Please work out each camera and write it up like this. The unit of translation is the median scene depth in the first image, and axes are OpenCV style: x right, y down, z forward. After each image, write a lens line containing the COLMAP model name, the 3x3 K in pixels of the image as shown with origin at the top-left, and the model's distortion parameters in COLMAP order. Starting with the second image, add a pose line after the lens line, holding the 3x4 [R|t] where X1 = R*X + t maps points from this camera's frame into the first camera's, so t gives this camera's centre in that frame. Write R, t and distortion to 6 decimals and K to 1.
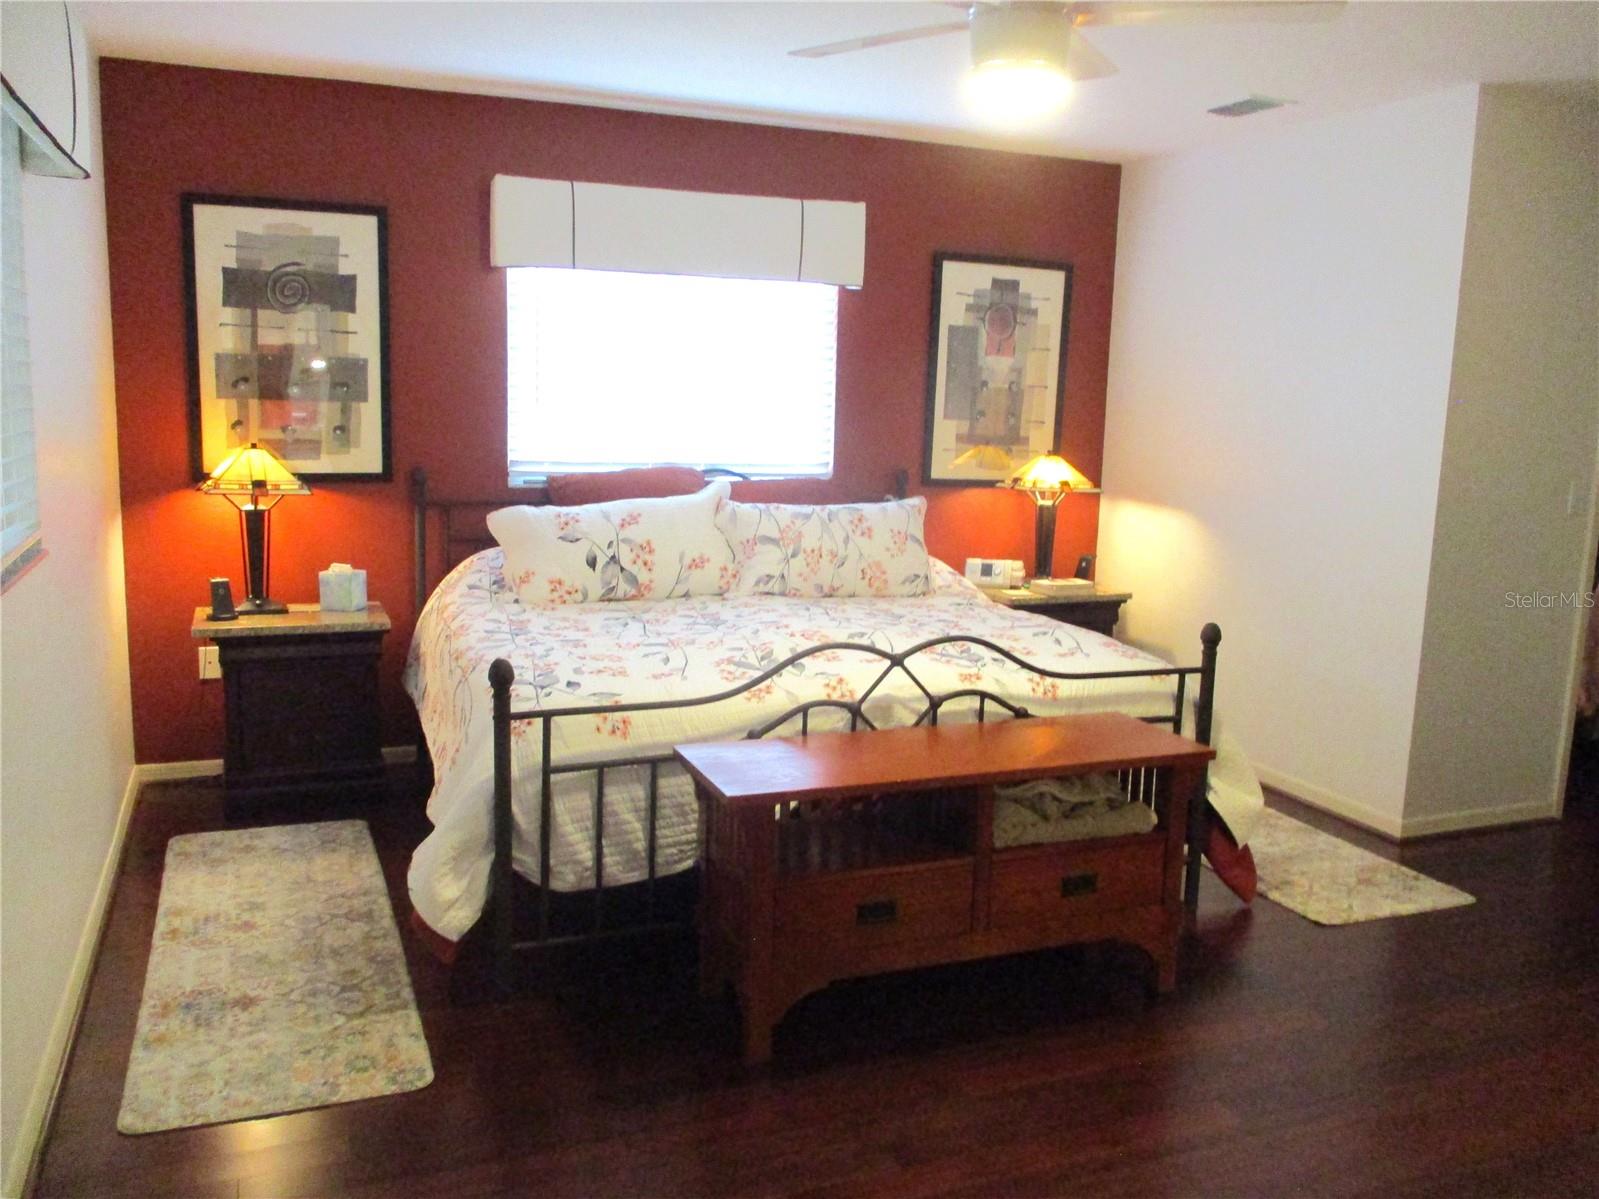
lens RADIAL K [[1329.9, 0, 801.1], [0, 1329.9, 606.1], [0, 0, 1]] dist [-0.029484, 0.007503]
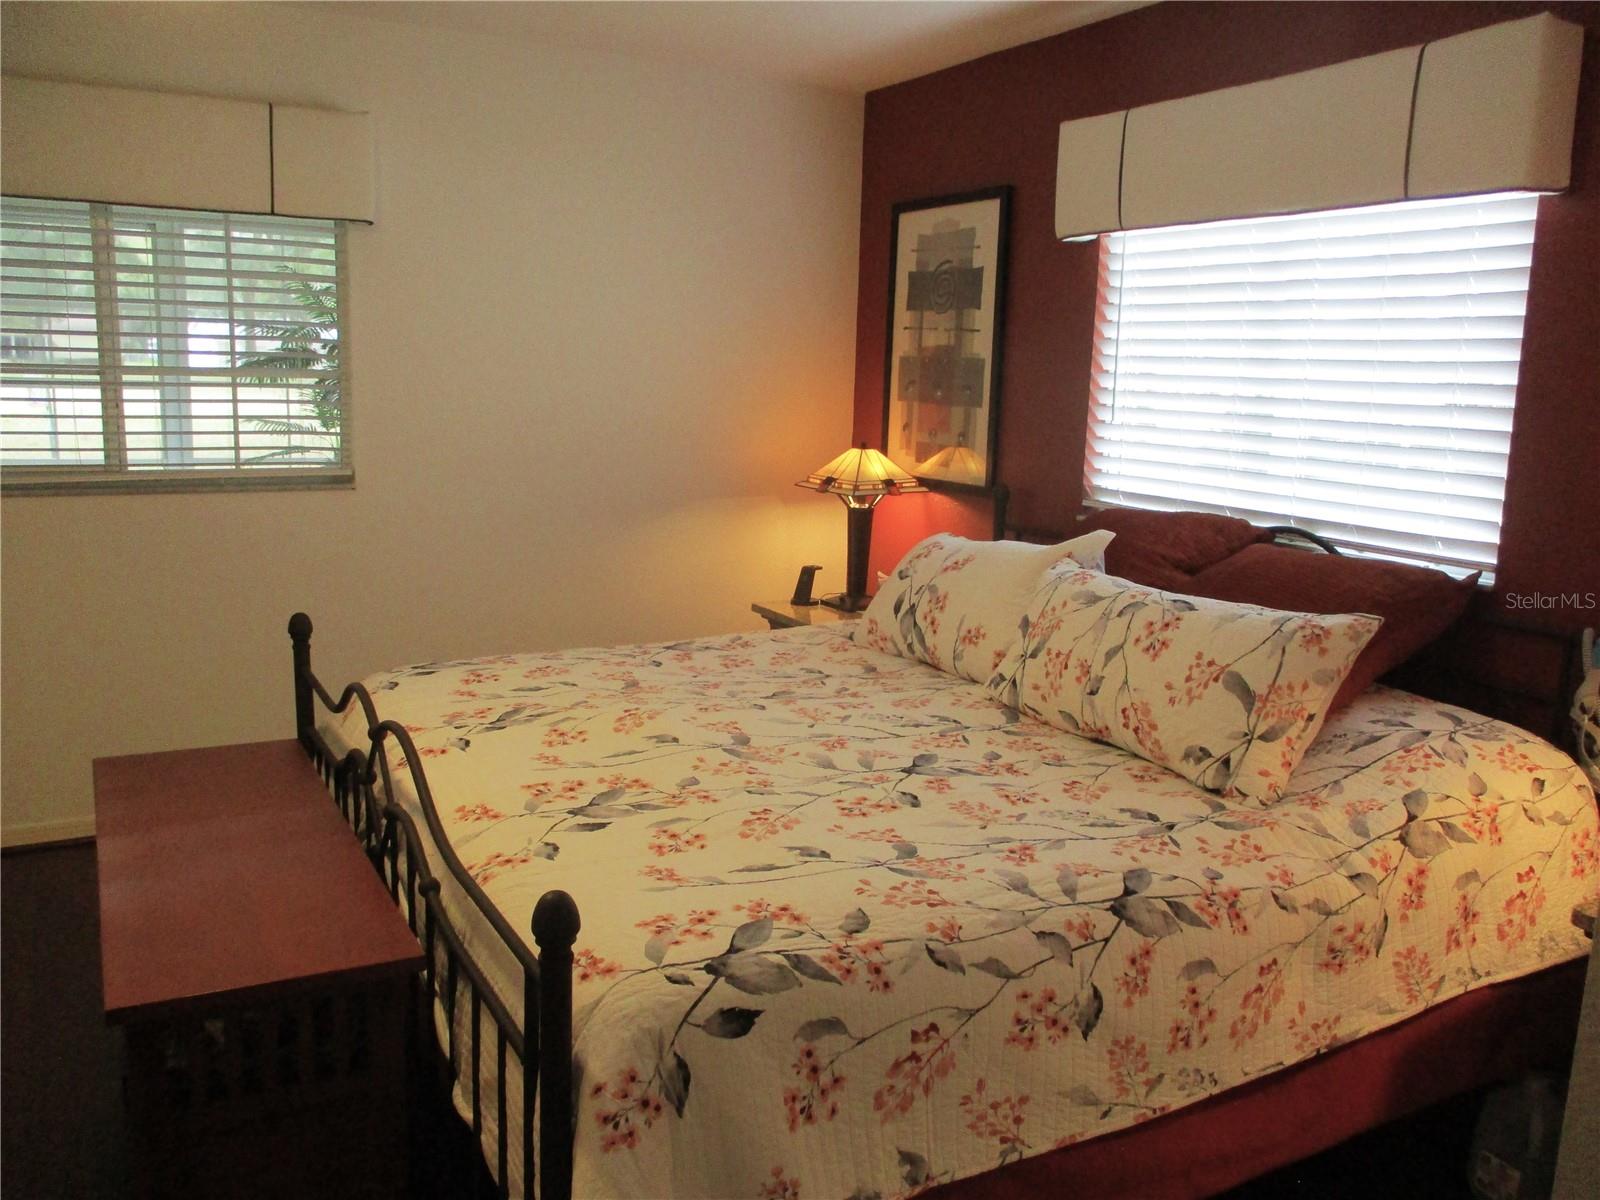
lens RADIAL K [[1330.7, 0, 801.6], [0, 1330.7, 606.6], [0, 0, 1]] dist [-0.029484, 0.007503]
pose [[0.121139, 0.151991, -0.980930, 0.583036], [-0.186373, 0.974116, 0.127919, -0.118214], [0.974982, 0.167323, 0.146331, 0.794620]]
